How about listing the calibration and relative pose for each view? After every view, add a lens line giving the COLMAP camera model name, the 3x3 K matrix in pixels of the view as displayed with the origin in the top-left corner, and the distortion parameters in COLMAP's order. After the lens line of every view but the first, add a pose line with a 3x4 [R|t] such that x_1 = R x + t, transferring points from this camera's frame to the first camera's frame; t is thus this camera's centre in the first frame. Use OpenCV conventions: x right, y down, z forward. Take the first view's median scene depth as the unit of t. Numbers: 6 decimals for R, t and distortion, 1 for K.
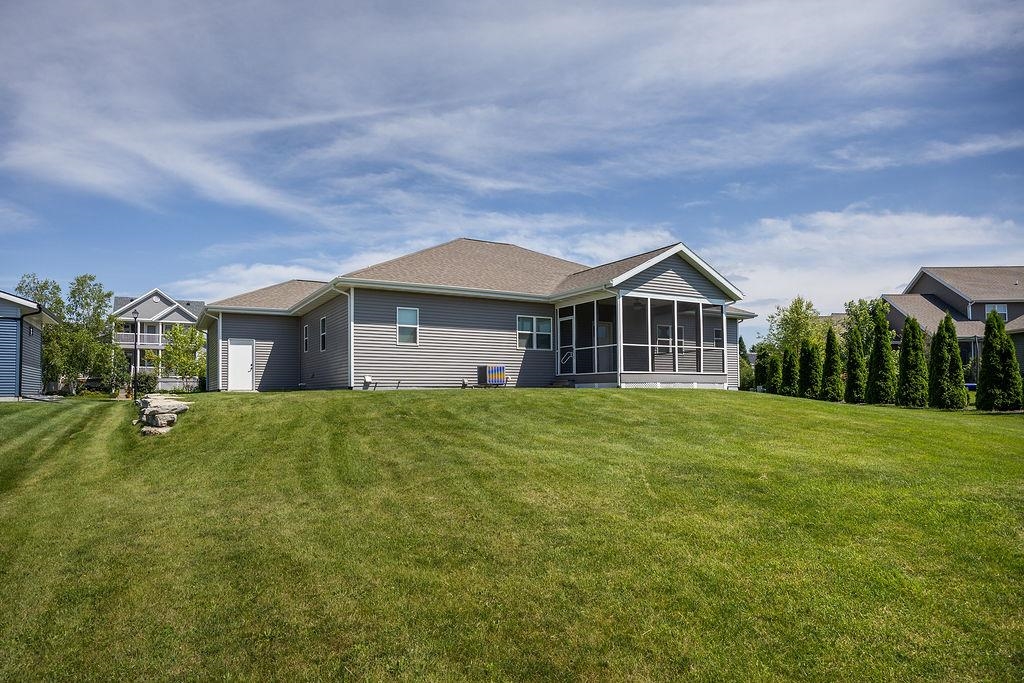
lens RADIAL K [[620.0, 0, 516.5], [0, 620.0, 395.7], [0, 0, 1]] dist [-0.006785, 0.009852]
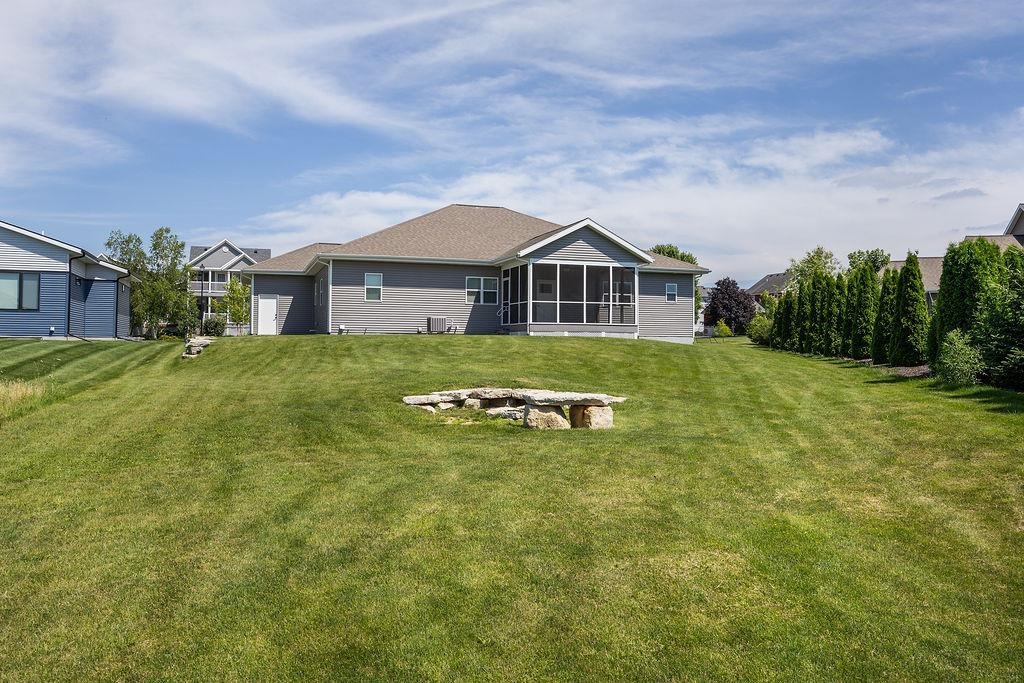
lens RADIAL K [[797.9, 0, 509.2], [0, 797.9, 335.9], [0, 0, 1]] dist [-0.010304, 0.008104]
pose [[0.978506, 0.011287, -0.205911, 0.156977], [-0.014686, 0.999780, -0.014989, 0.004644], [0.205697, 0.017691, 0.978456, -0.207196]]
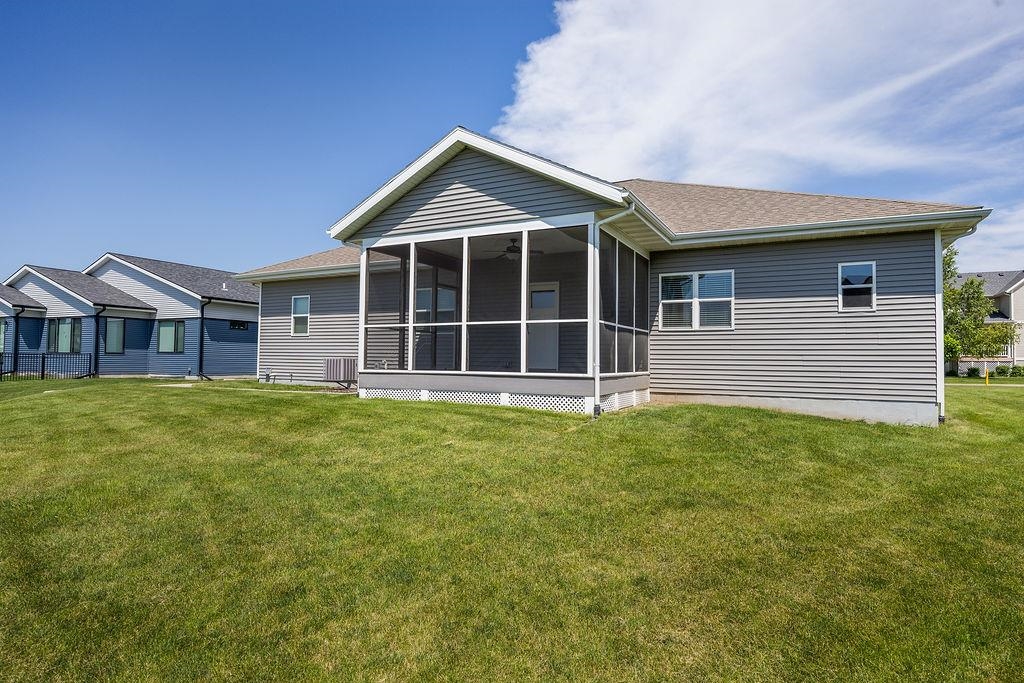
lens RADIAL K [[583.4, 0, 508.9], [0, 583.4, 339.4], [0, 0, 1]] dist [-0.001242, -0.003470]
pose [[0.512372, -0.019005, -0.858553, 0.252677], [-0.020430, 0.999202, -0.034310, -0.017684], [0.858520, 0.035120, 0.511576, 0.279032]]
